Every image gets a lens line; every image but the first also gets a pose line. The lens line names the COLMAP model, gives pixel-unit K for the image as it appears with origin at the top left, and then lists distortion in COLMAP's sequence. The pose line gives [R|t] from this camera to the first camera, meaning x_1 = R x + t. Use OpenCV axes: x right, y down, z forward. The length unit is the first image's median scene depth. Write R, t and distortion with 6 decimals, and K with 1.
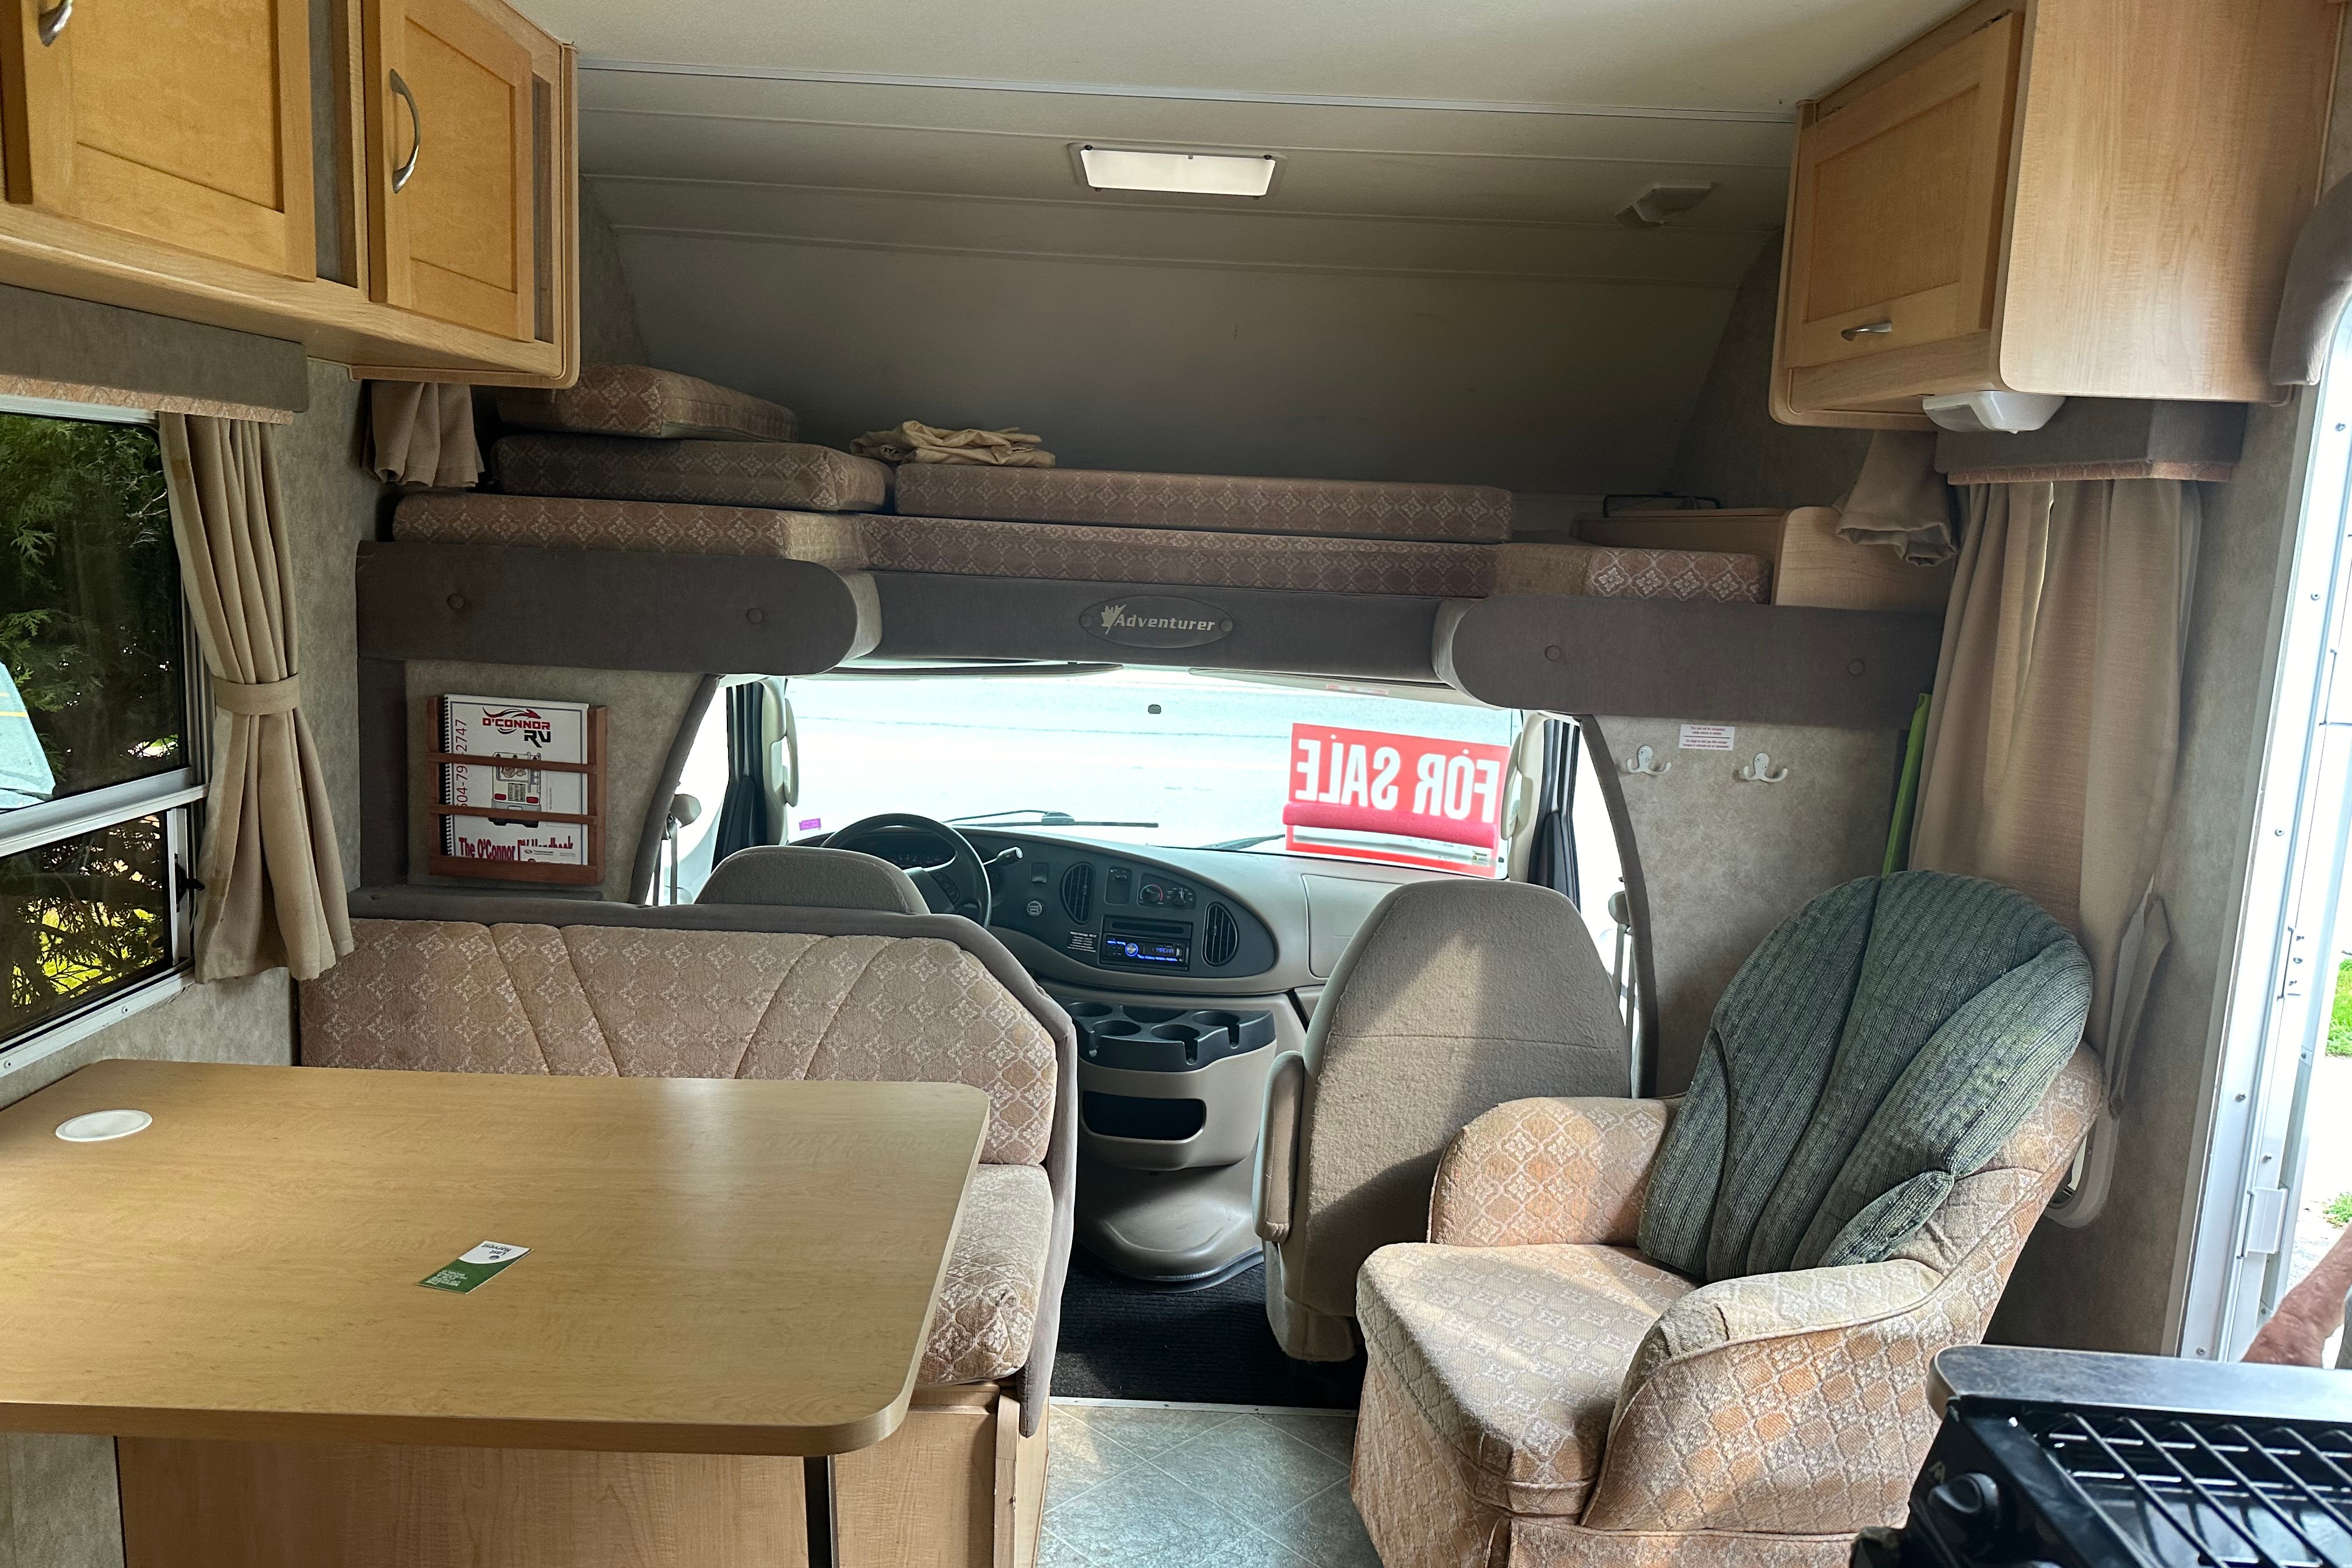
lens RADIAL K [[1649.1, 0, 1175.8], [0, 1649.1, 777.5], [0, 0, 1]] dist [0.058776, -0.056675]
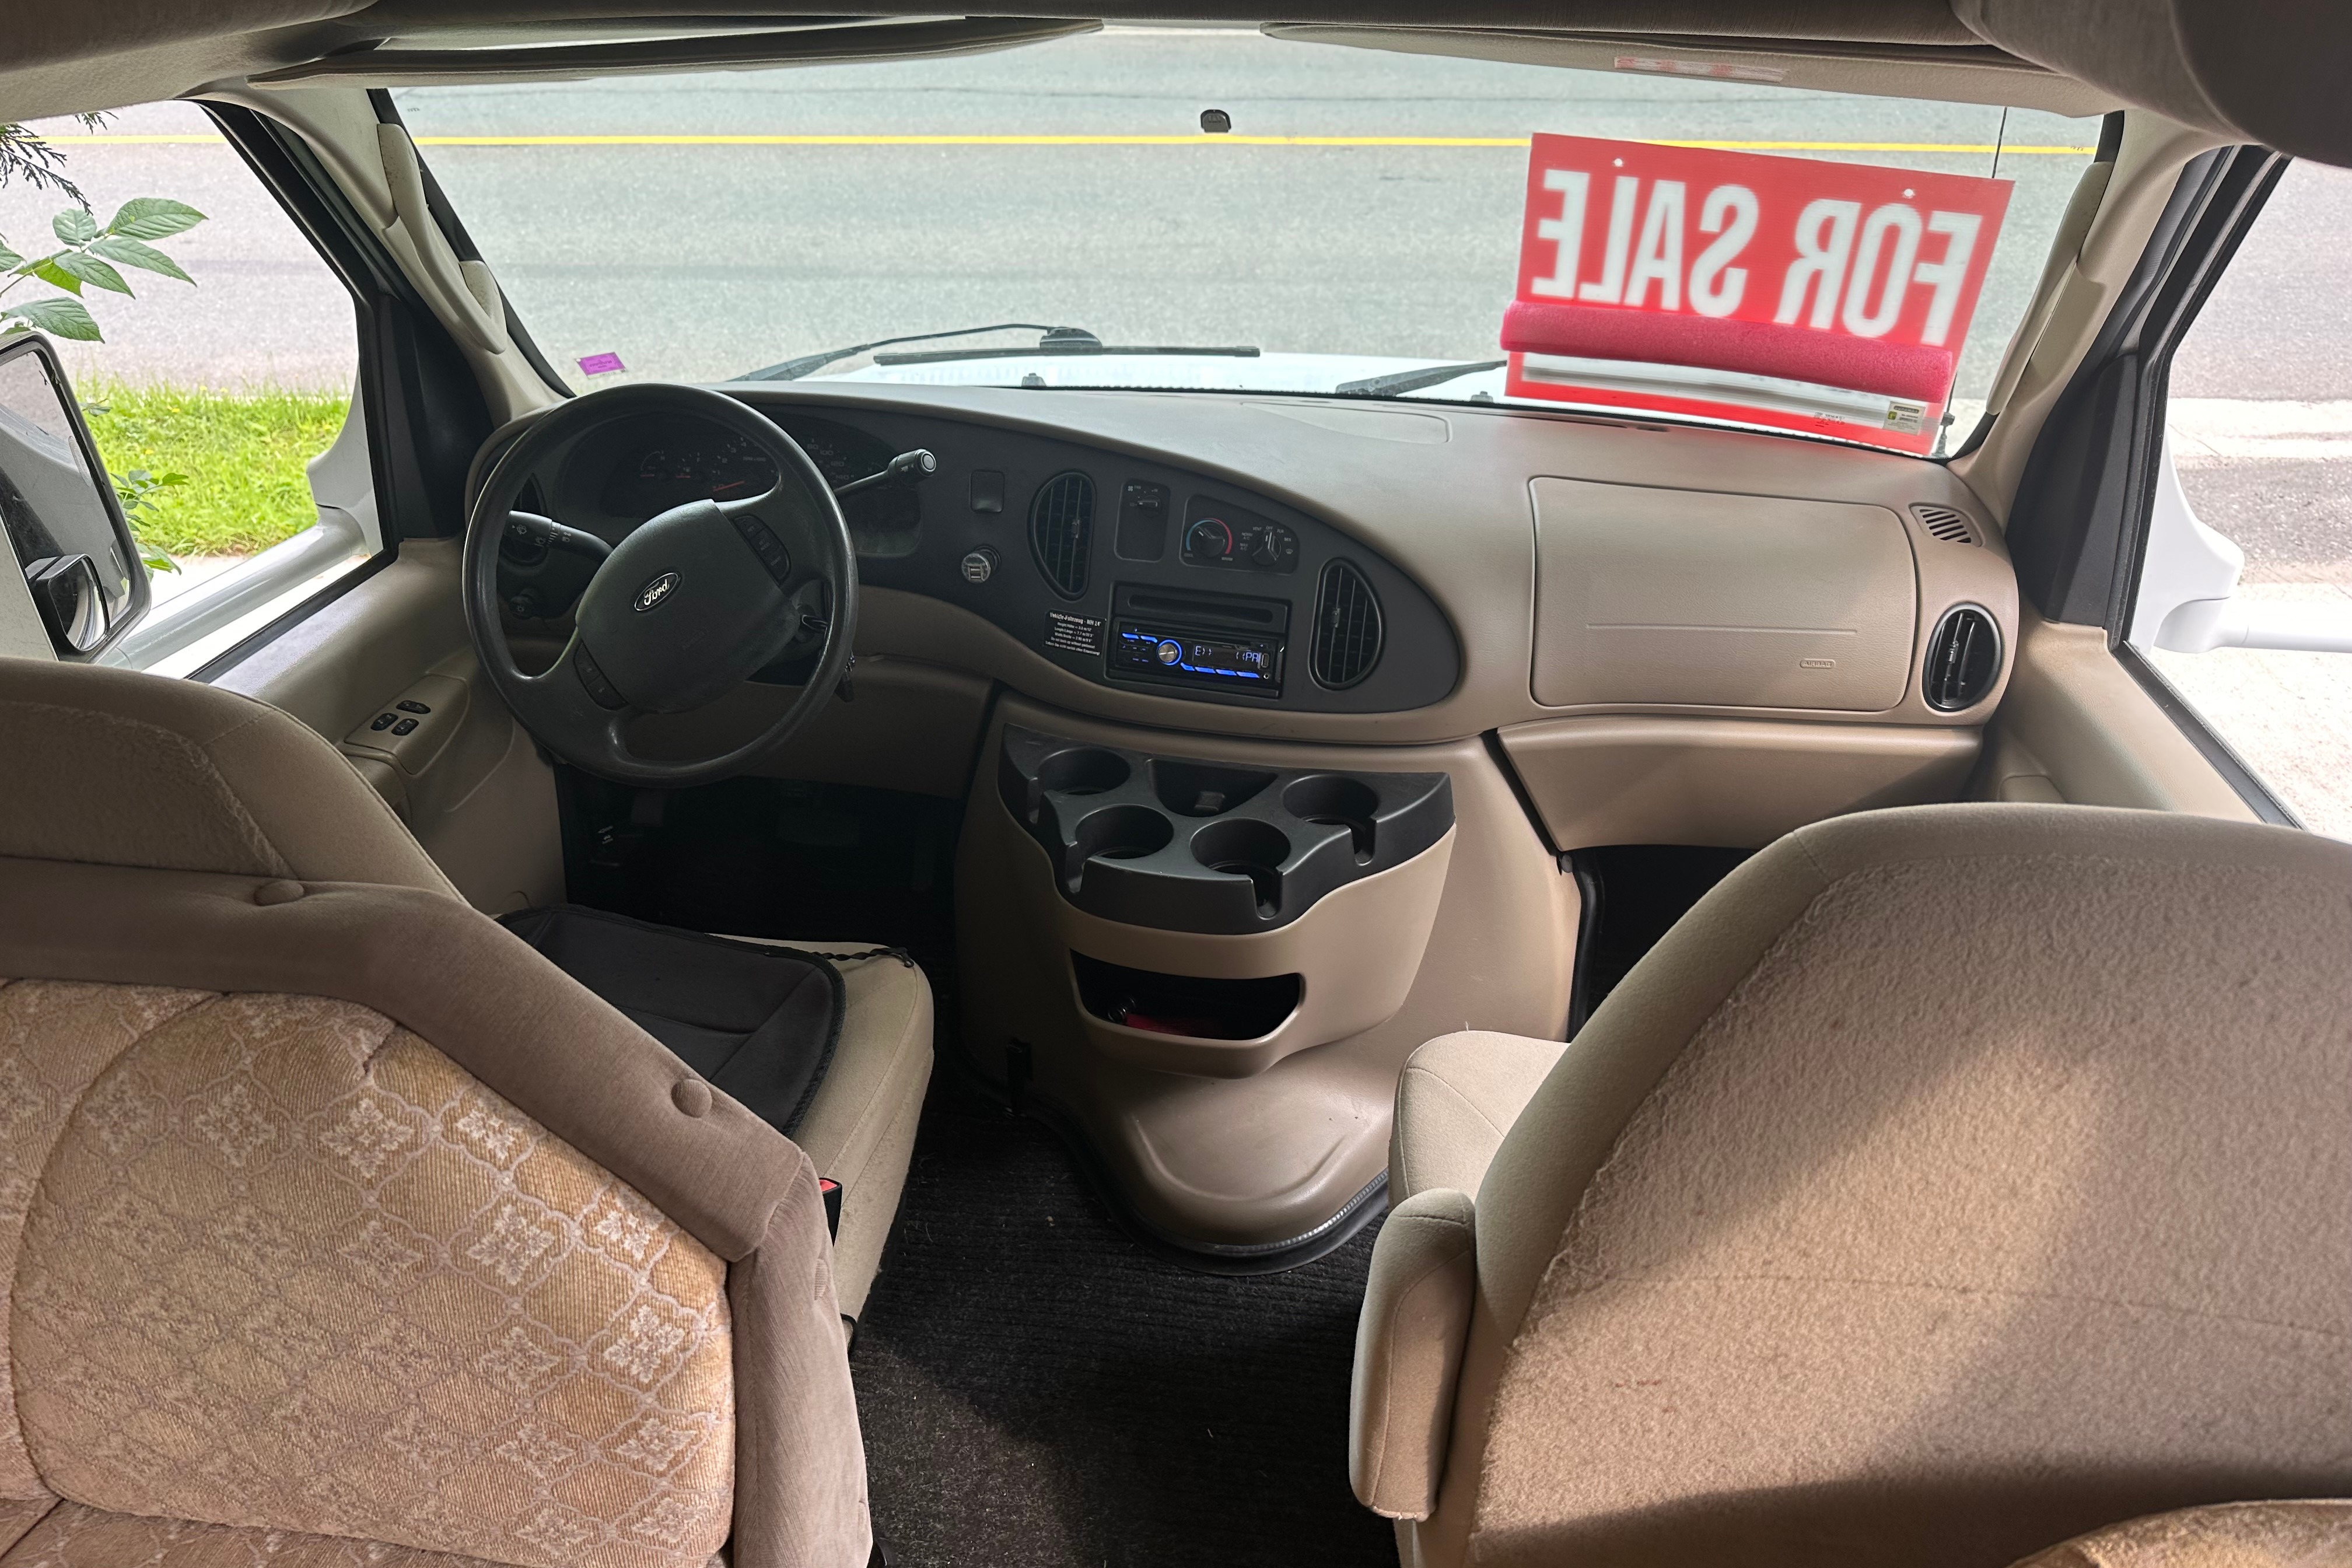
lens RADIAL K [[1649.1, 0, 1166.2], [0, 1649.1, 793.8], [0, 0, 1]] dist [0.058776, -0.056675]
pose [[0.989372, 0.032058, -0.141826, 0.043877], [0.022112, 0.930876, 0.364665, -0.037090], [0.143713, -0.363925, 0.920274, 0.516252]]
